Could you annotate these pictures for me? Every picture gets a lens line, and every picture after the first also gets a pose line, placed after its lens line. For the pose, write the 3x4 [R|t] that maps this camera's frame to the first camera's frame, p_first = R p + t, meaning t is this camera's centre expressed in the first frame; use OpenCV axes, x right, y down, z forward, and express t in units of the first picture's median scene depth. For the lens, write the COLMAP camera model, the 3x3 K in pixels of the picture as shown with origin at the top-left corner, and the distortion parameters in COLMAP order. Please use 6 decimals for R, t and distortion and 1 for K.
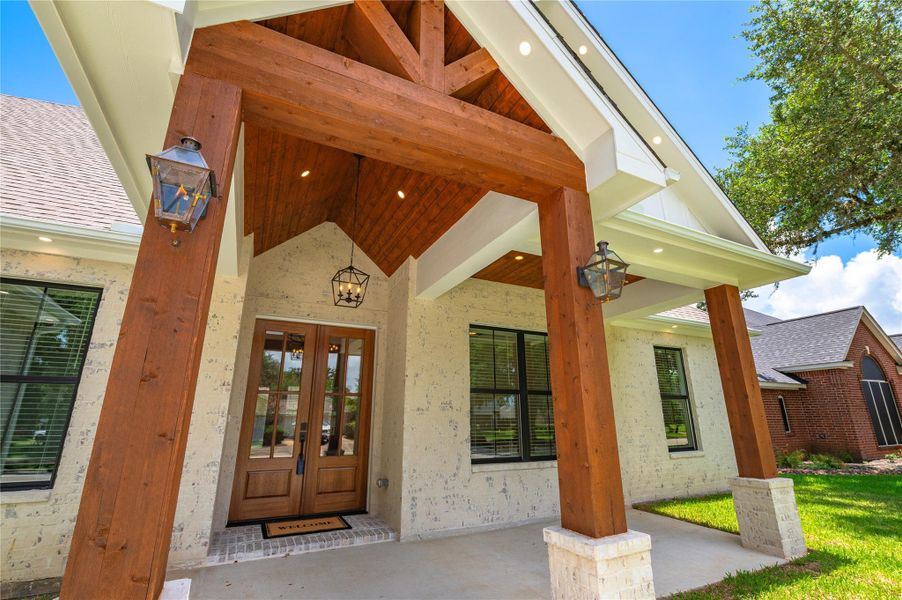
lens RADIAL K [[403.8, 0, 452.5], [0, 403.8, 298.9], [0, 0, 1]] dist [-0.003965, 0.000013]
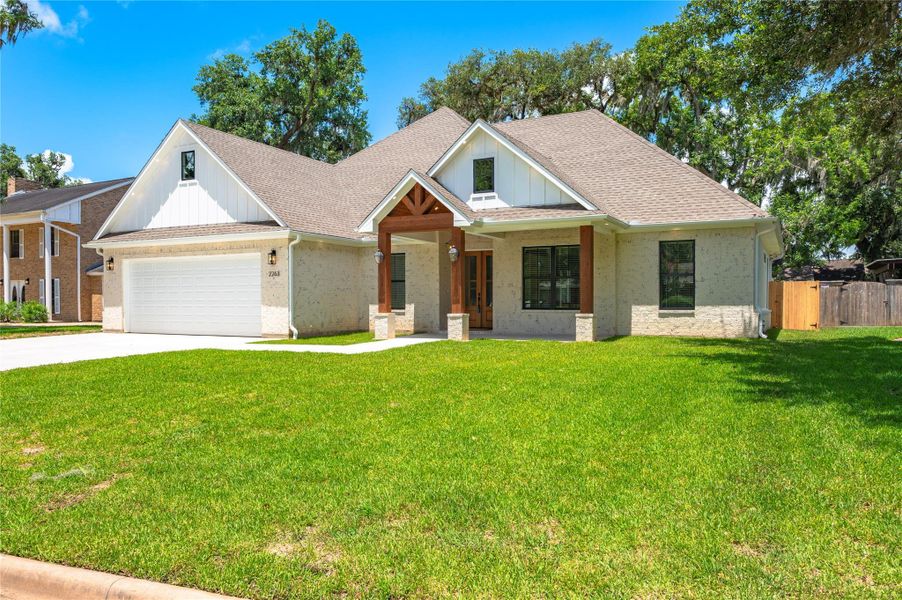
lens RADIAL K [[633.9, 0, 453.2], [0, 633.9, 321.2], [0, 0, 1]] dist [0.005465, 0.001014]
pose [[0.602691, 0.025257, -0.797575, 2.722500], [0.228631, 0.952131, 0.202917, -0.356694], [0.764521, -0.304646, 0.568066, -1.402692]]
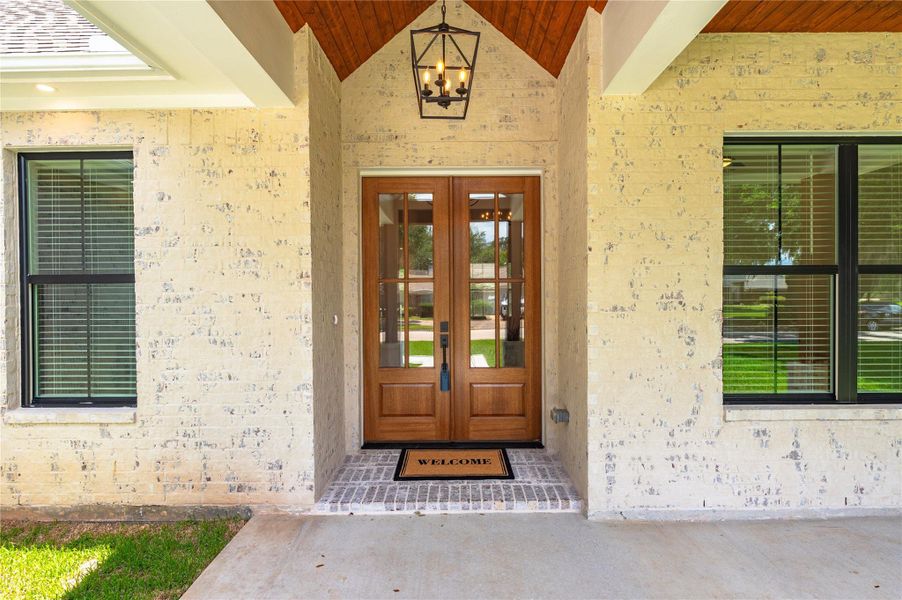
lens RADIAL K [[448.6, 0, 450.9], [0, 448.6, 298.9], [0, 0, 1]] dist [-0.004134, -0.000673]
pose [[0.894336, 0.001137, -0.447394, -0.011006], [0.132357, 0.954562, 0.267007, 0.067695], [0.427369, -0.298010, 0.853549, 0.378971]]
